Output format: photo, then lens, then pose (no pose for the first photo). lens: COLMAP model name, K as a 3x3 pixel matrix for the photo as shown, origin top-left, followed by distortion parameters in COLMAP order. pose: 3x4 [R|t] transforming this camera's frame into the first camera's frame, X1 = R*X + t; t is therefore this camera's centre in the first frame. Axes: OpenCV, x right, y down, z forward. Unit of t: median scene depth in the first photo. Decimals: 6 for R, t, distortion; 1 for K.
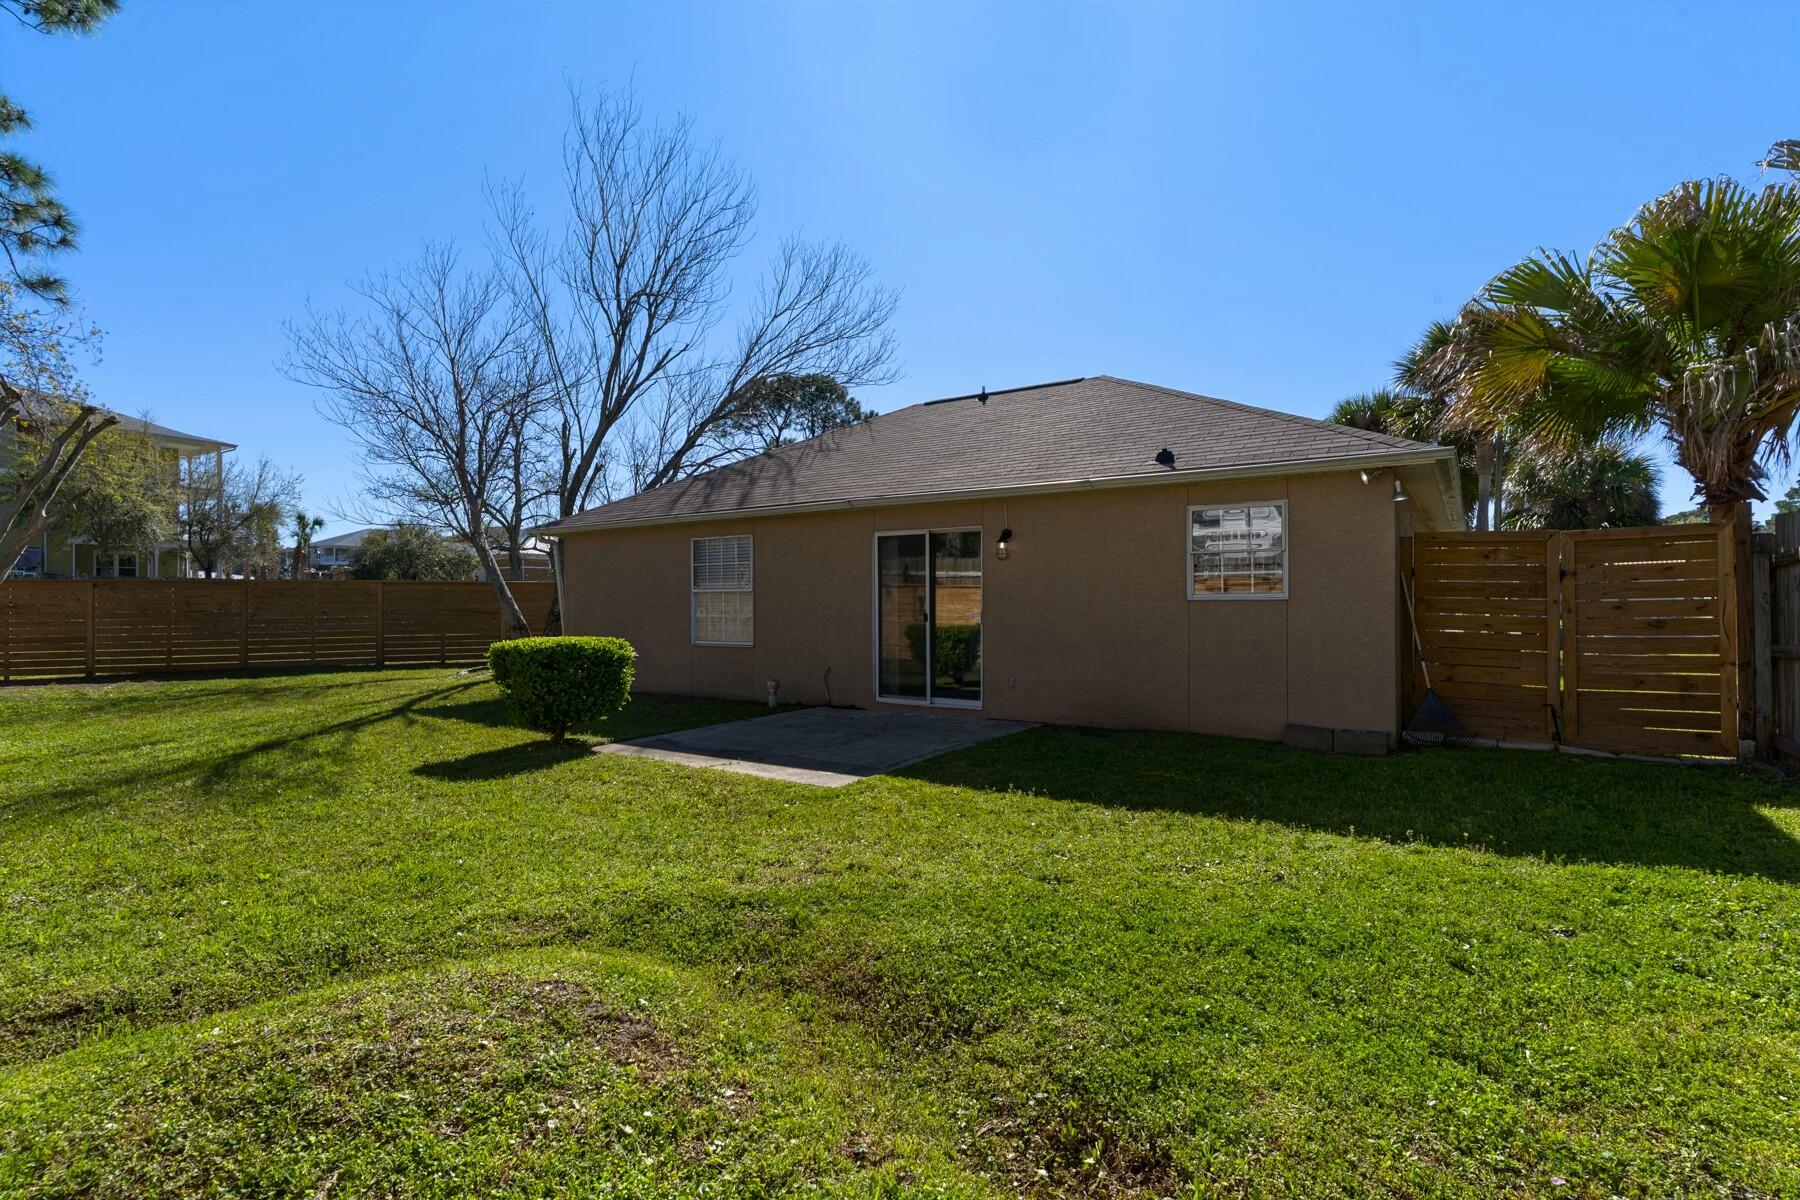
lens RADIAL K [[853.0, 0, 927.2], [0, 853.0, 597.1], [0, 0, 1]] dist [0.000949, 0.000551]
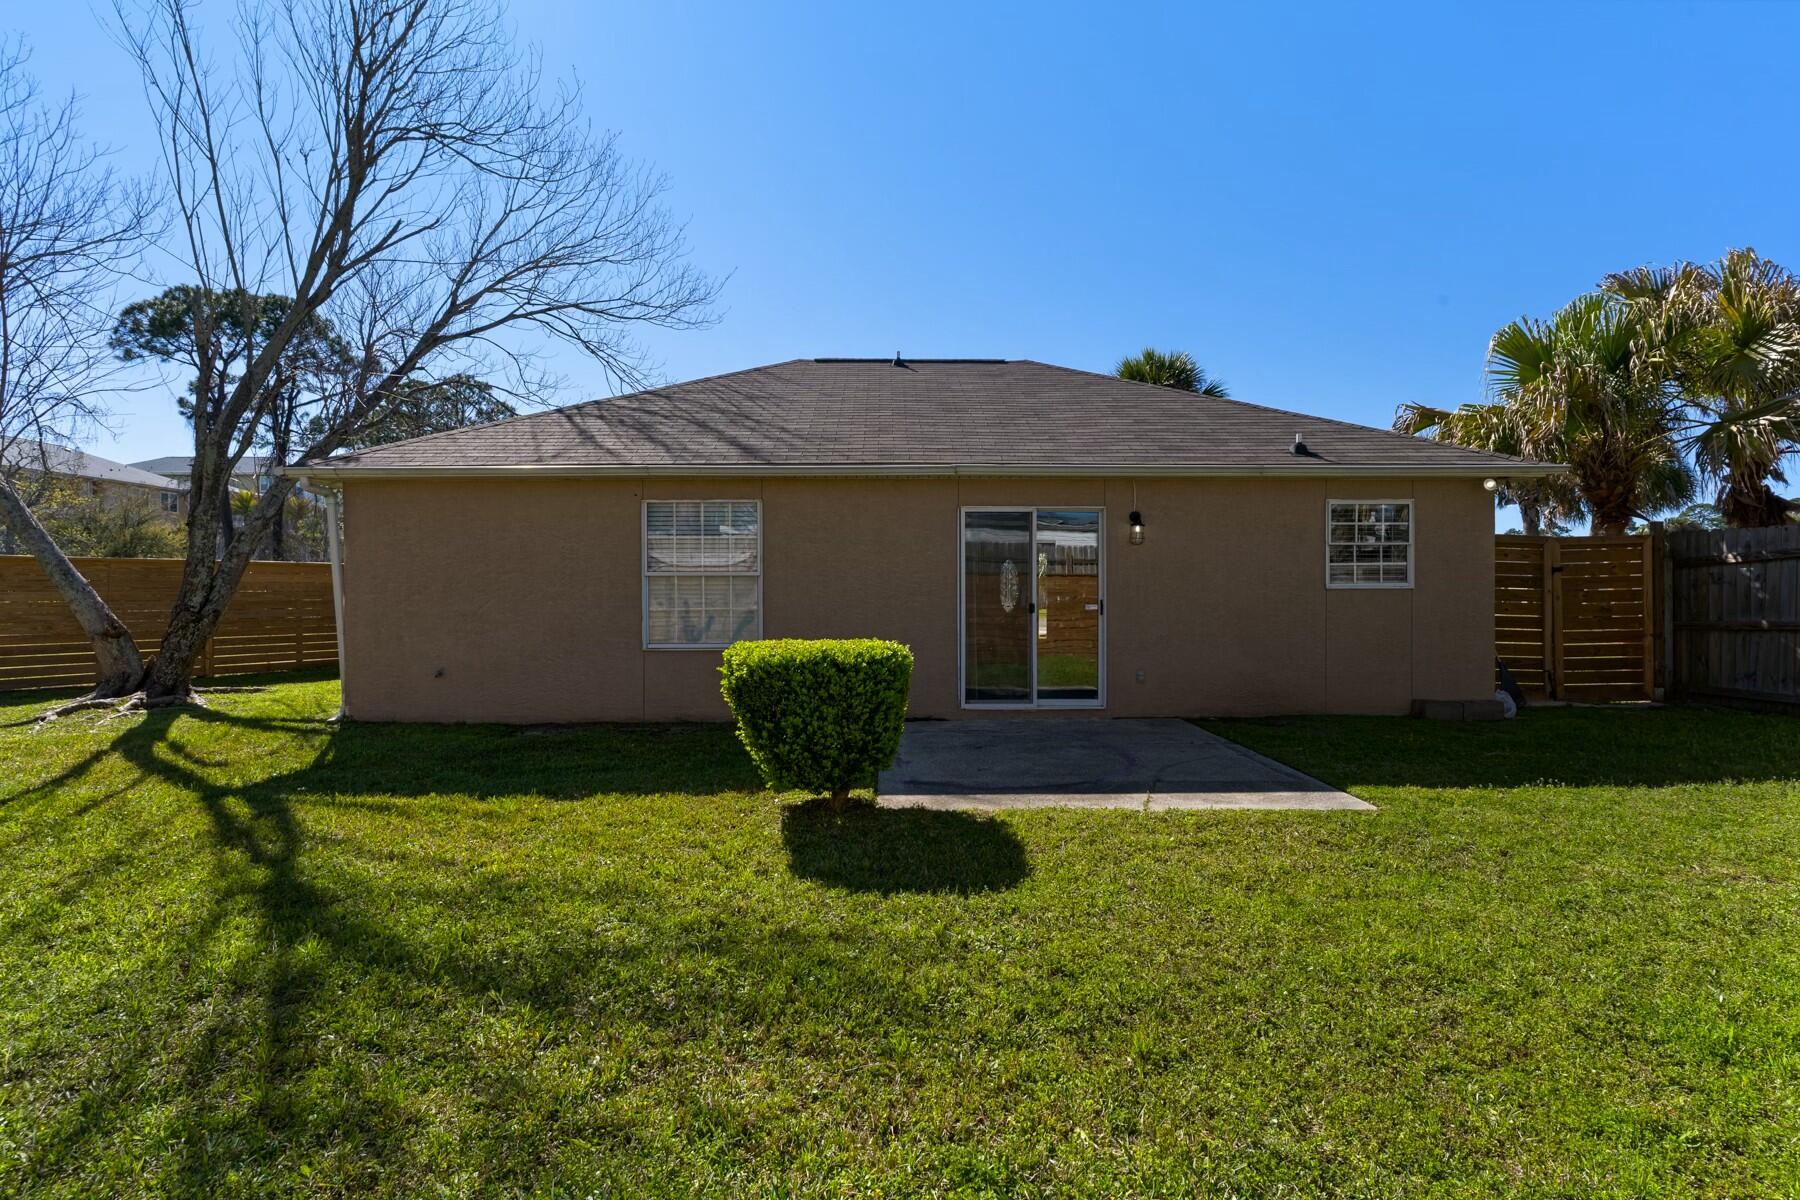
lens RADIAL K [[853.0, 0, 901.6], [0, 853.0, 605.9], [0, 0, 1]] dist [0.000949, 0.000551]
pose [[0.827654, -0.004686, 0.561218, -0.675784], [-0.003343, 0.999906, 0.013280, 0.011533], [-0.561228, -0.012867, 0.827561, 0.401197]]
